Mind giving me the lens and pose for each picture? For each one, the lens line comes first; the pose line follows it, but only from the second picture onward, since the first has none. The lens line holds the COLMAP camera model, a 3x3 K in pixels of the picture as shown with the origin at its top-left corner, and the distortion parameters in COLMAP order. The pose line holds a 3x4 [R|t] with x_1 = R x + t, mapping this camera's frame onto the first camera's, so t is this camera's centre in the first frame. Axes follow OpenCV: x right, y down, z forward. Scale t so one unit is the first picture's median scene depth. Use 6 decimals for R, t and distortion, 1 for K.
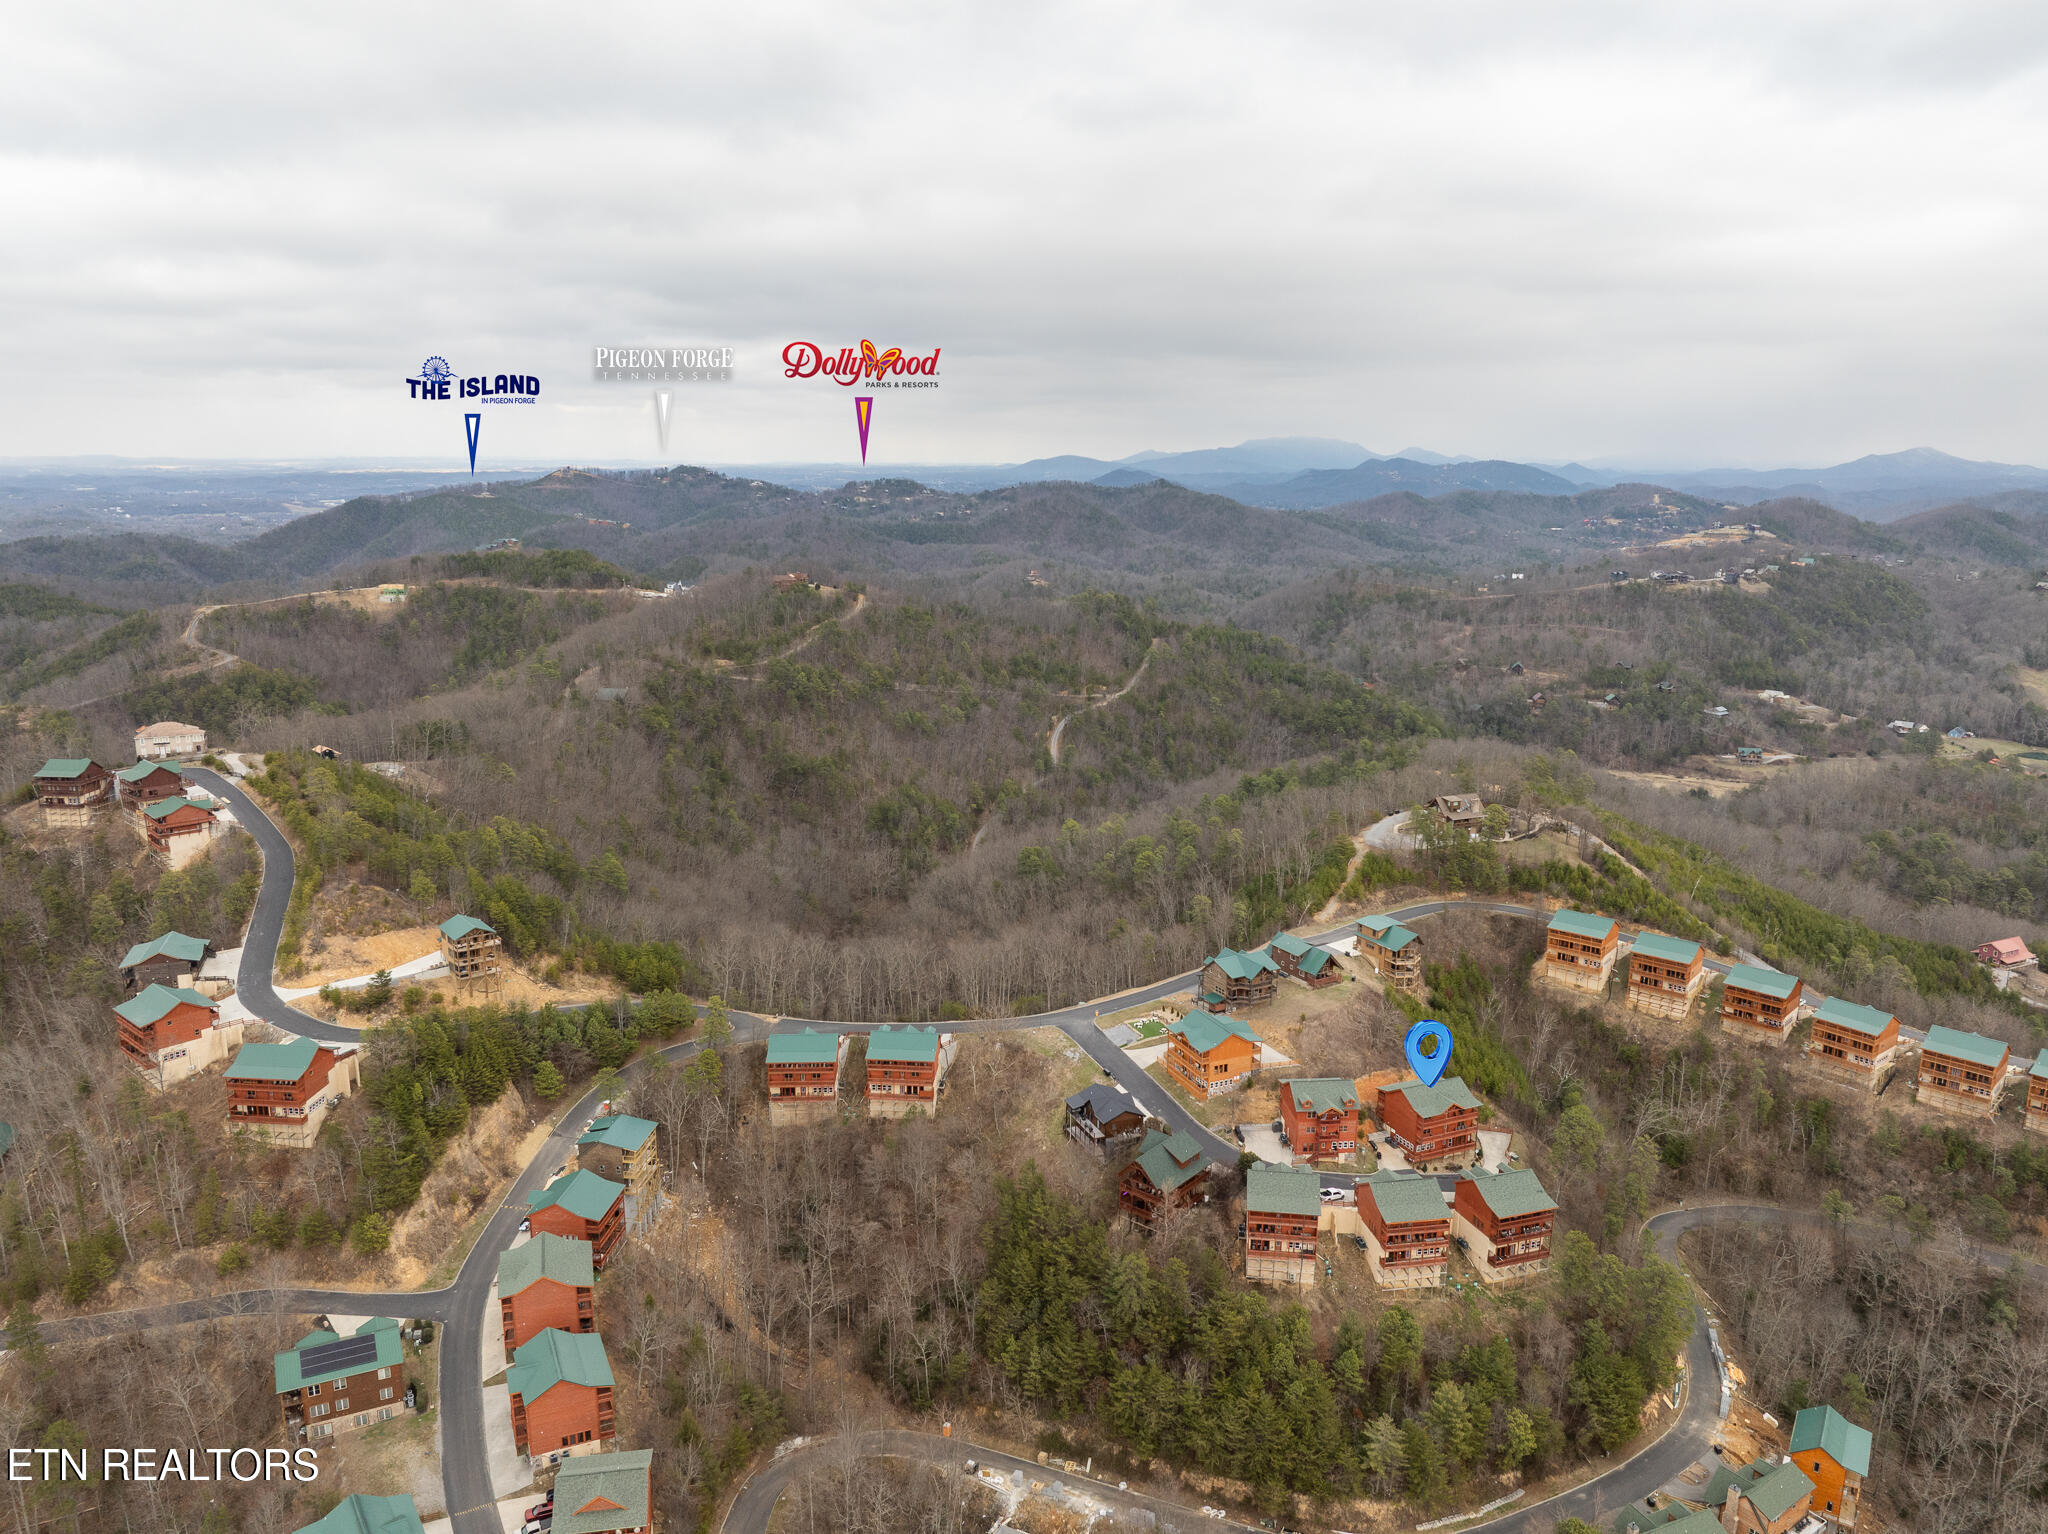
lens RADIAL K [[1466.5, 0, 1024.5], [0, 1466.5, 766.4], [0, 0, 1]] dist [-0.034948, -0.003429]
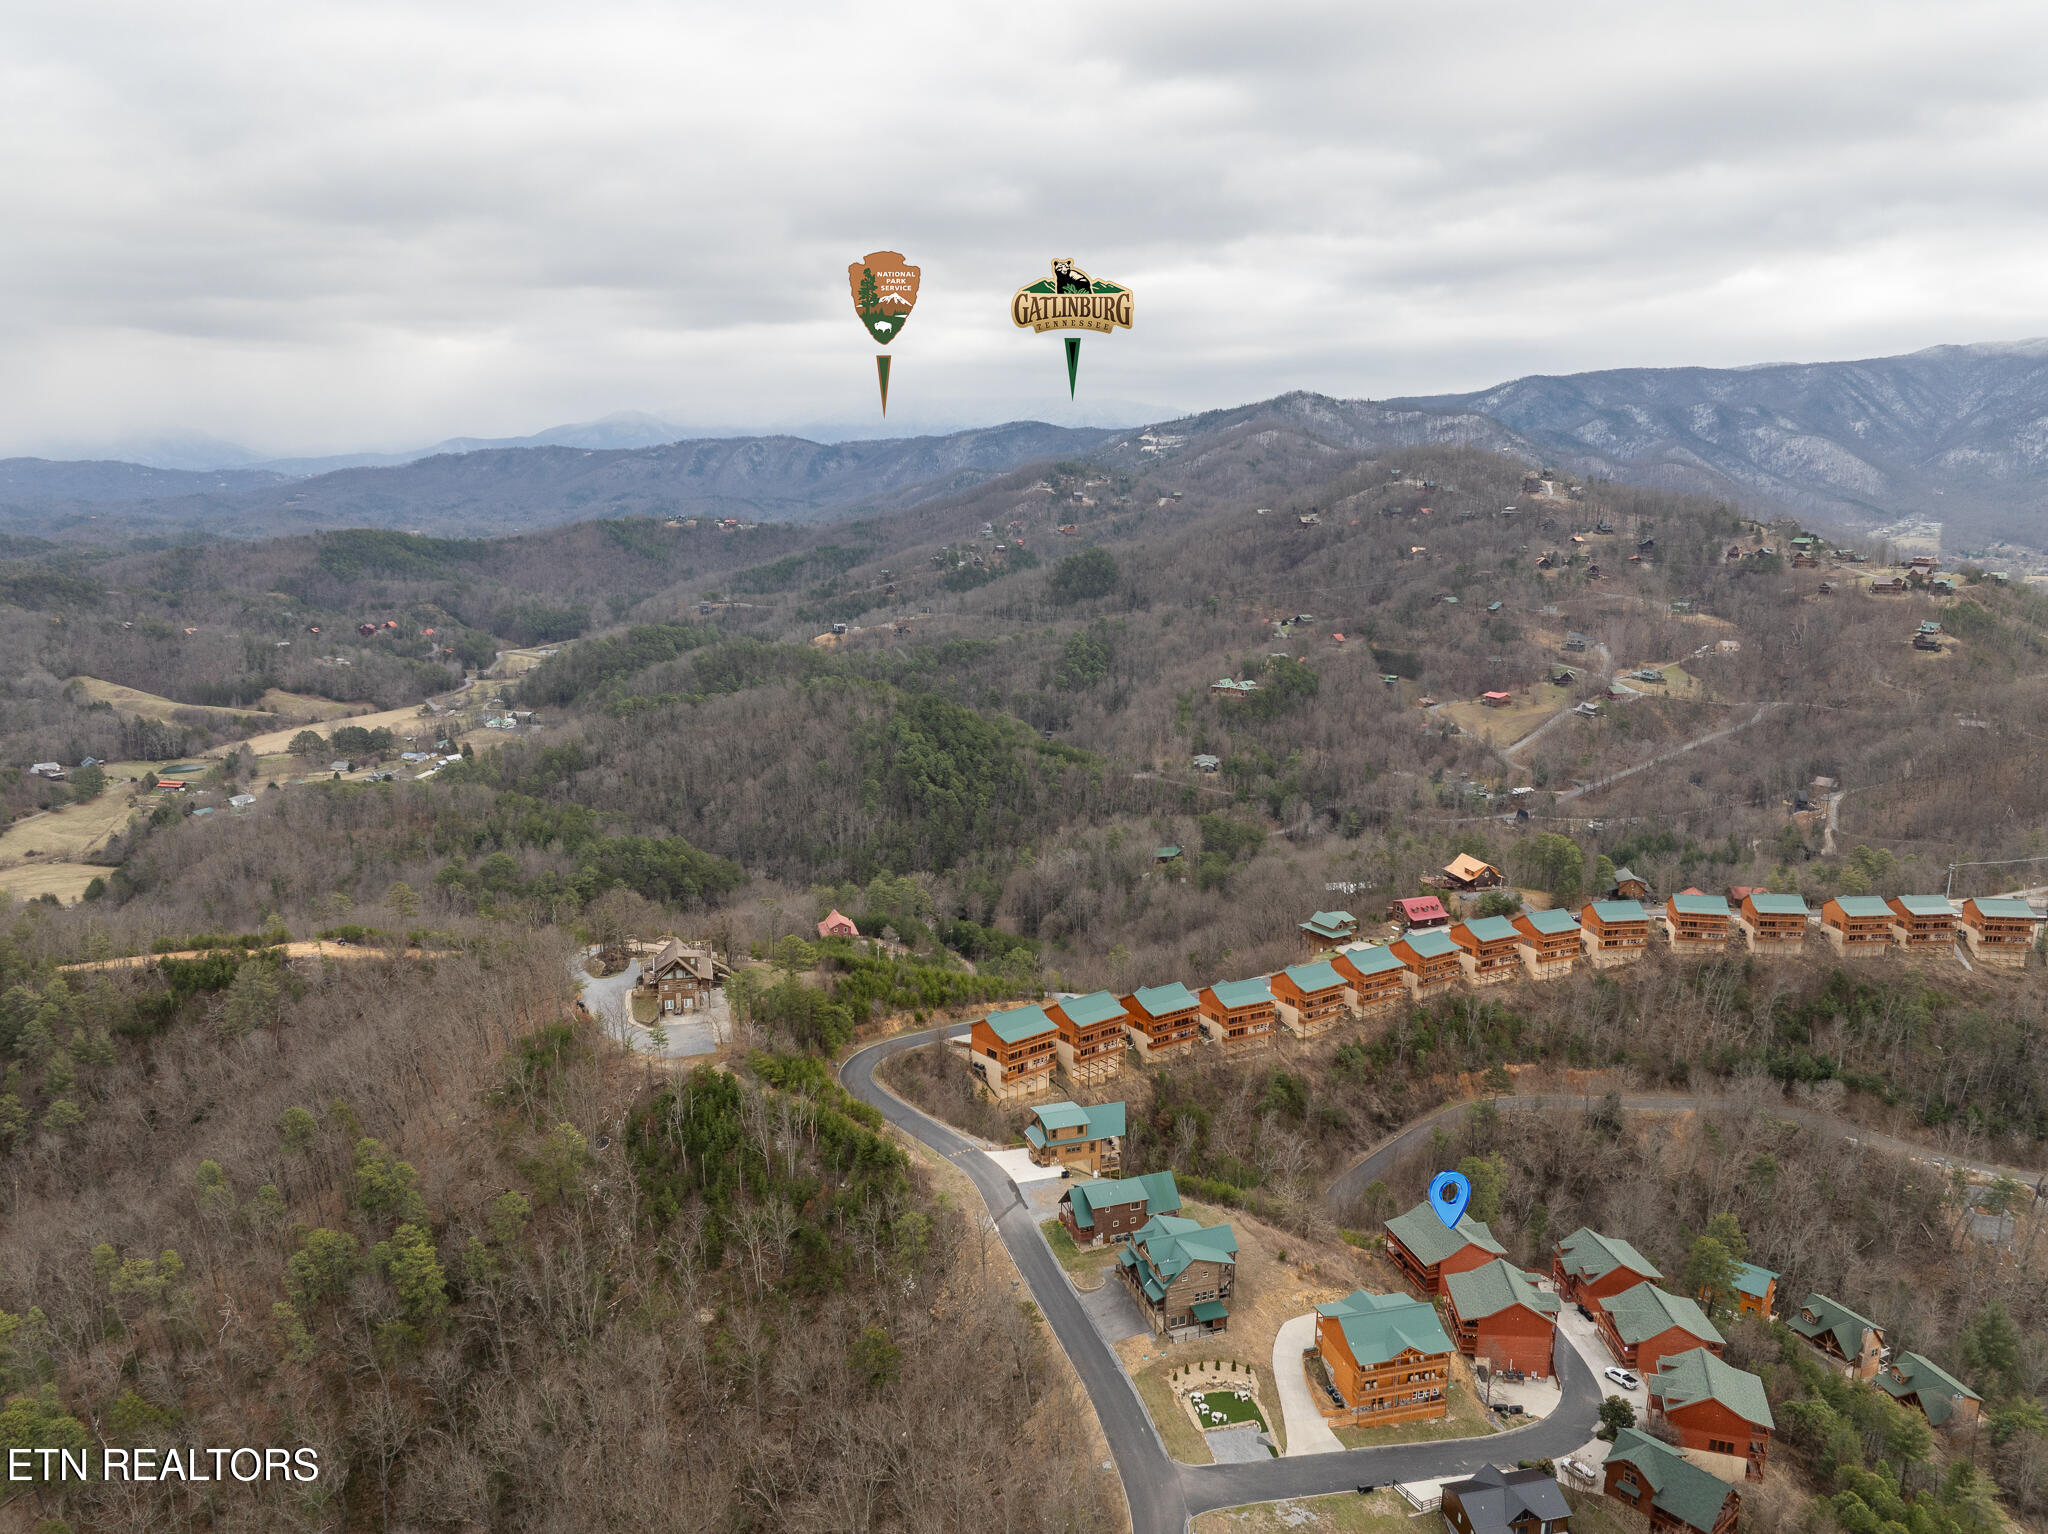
lens RADIAL K [[1466.5, 0, 1035.7], [0, 1466.5, 759.6], [0, 0, 1]] dist [-0.034948, -0.003429]
pose [[0.162478, -0.199272, 0.966381, -0.426874], [0.198534, 0.965967, 0.165808, -0.187408], [-0.966533, 0.164920, 0.196511, 0.822330]]
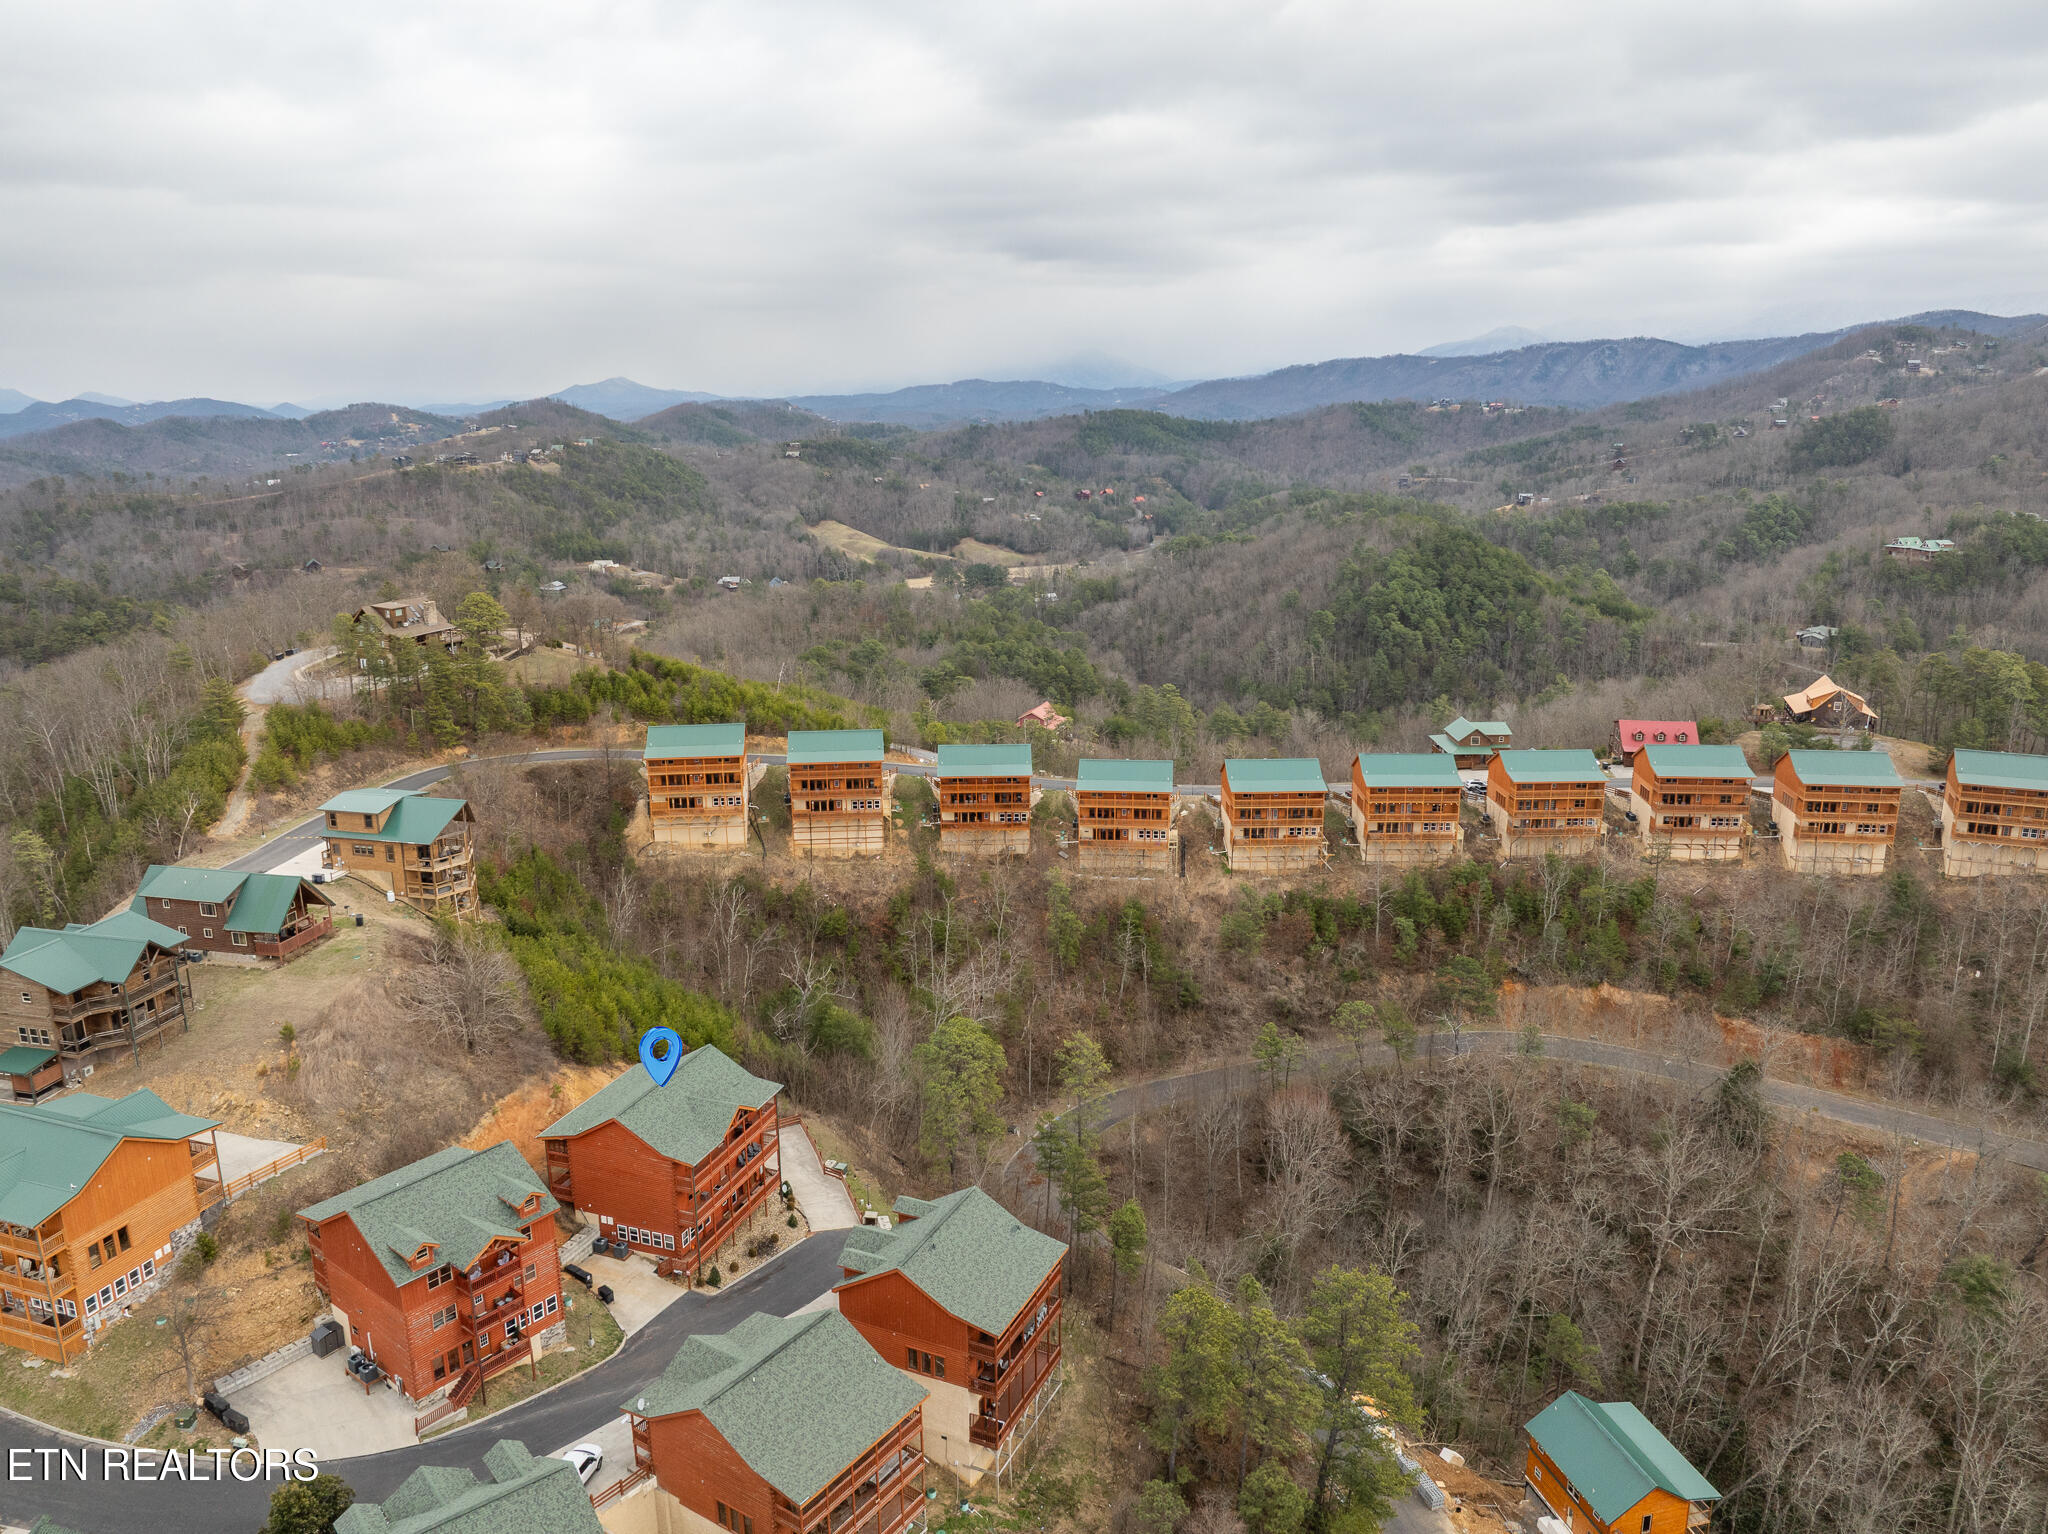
lens RADIAL K [[1466.5, 0, 1043.6], [0, 1466.5, 766.8], [0, 0, 1]] dist [-0.034948, -0.003429]
pose [[0.677889, -0.193567, 0.709223, 0.053958], [0.166919, 0.980045, 0.107938, 0.079709], [-0.715964, 0.045213, 0.696672, 0.497144]]
